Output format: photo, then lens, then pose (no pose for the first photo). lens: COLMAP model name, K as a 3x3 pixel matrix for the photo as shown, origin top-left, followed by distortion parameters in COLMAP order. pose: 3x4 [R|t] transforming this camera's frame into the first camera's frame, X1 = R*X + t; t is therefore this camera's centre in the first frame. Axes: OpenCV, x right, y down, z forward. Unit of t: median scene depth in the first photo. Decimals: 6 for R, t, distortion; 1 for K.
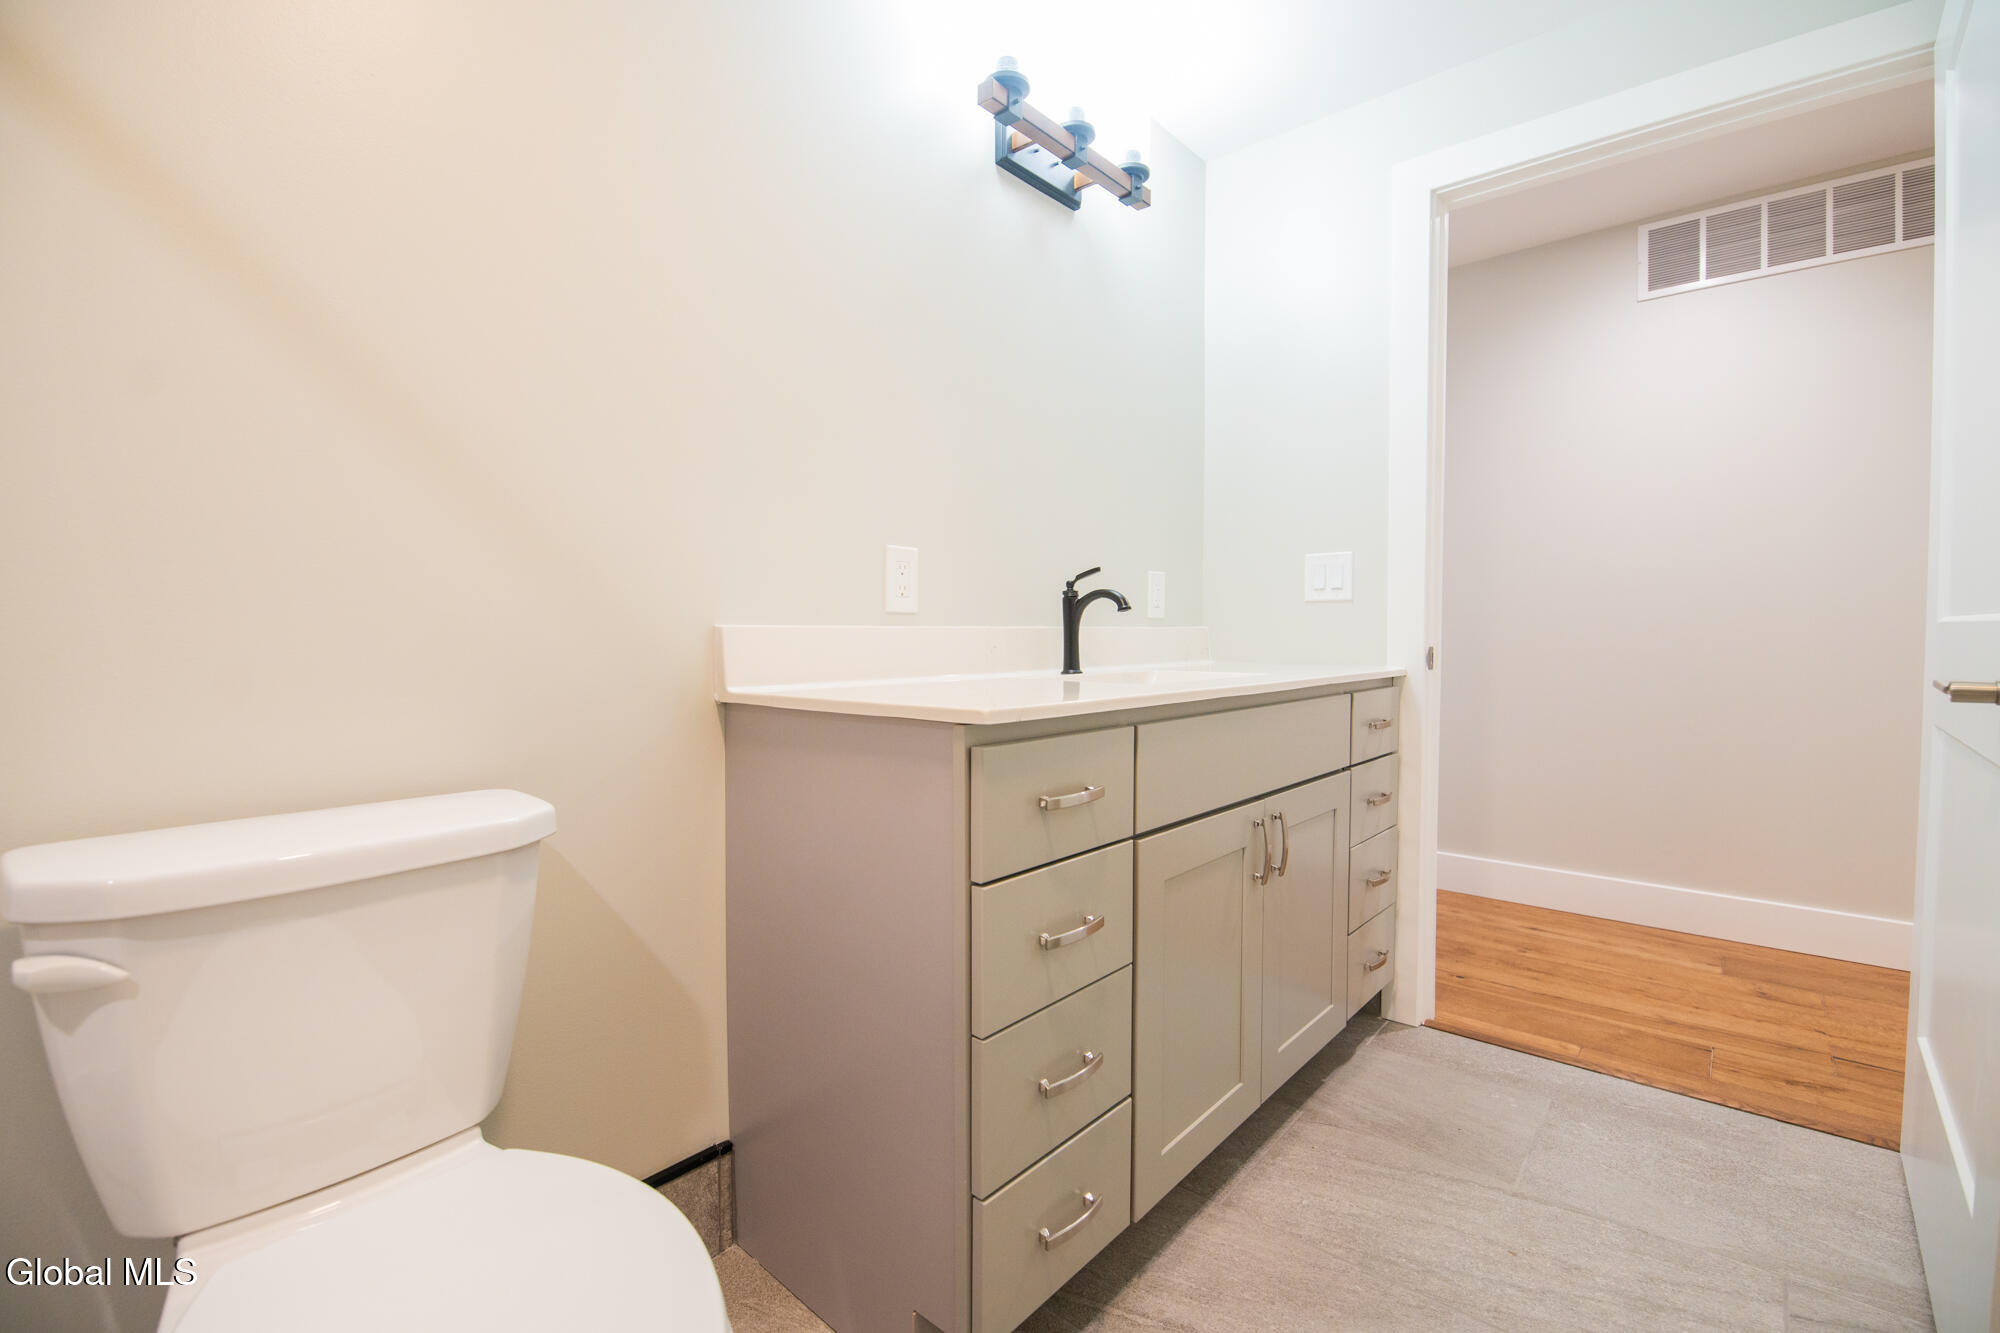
lens RADIAL K [[906.4, 0, 990.0], [0, 906.4, 672.9], [0, 0, 1]] dist [-0.000686, -0.009189]
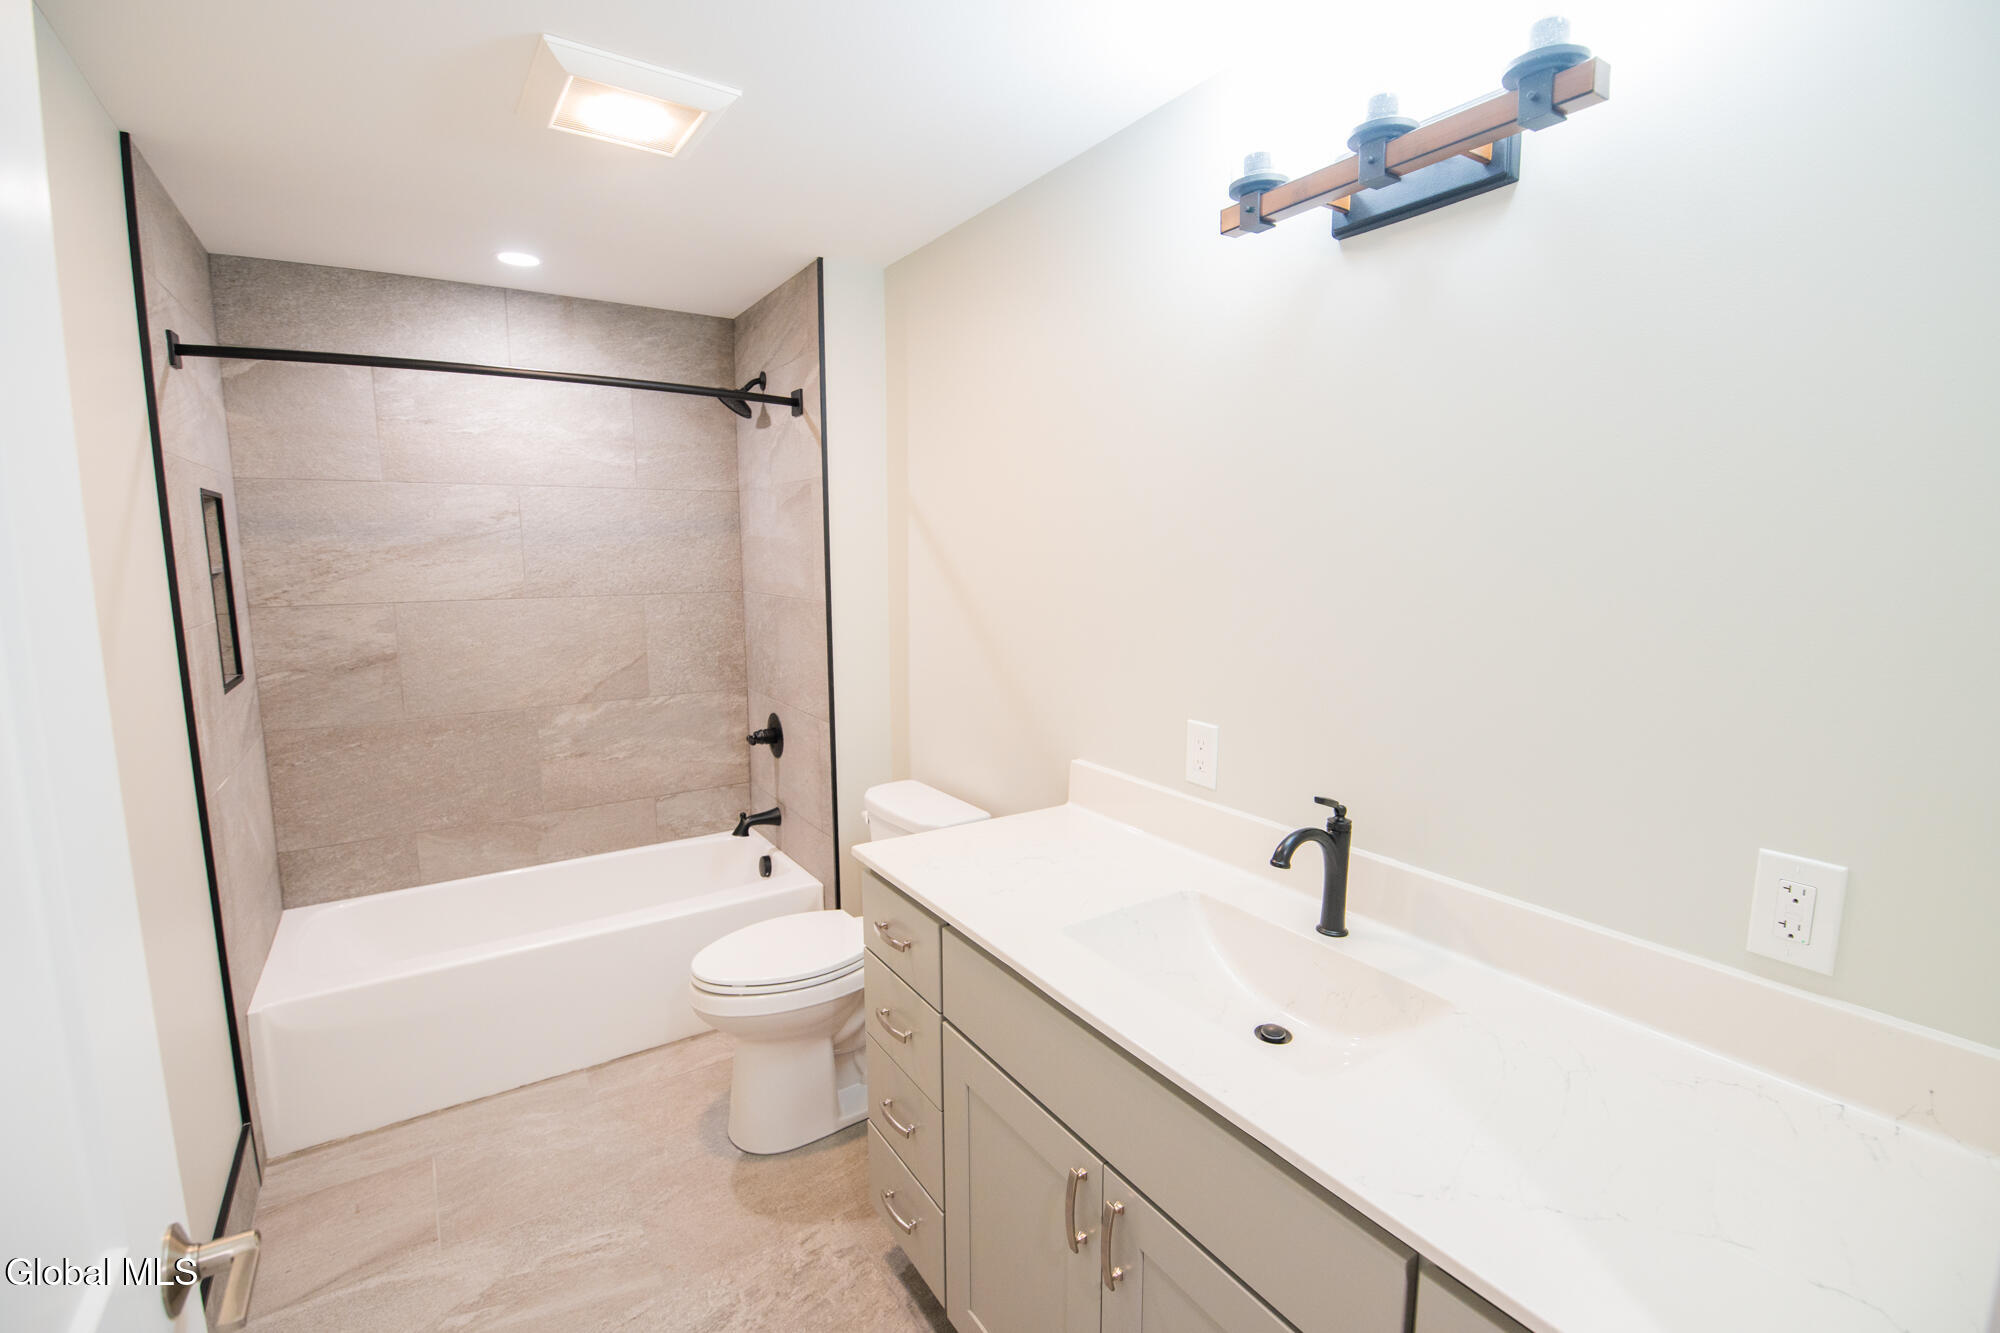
lens RADIAL K [[890.7, 0, 1000.0], [0, 890.7, 666.5], [0, 0, 1]] dist [0.000427, -0.010133]
pose [[-0.286791, 0.131215, -0.948964, 0.918179], [-0.031388, 0.988757, 0.146203, -0.342788], [0.957479, 0.071716, -0.279448, 1.056952]]
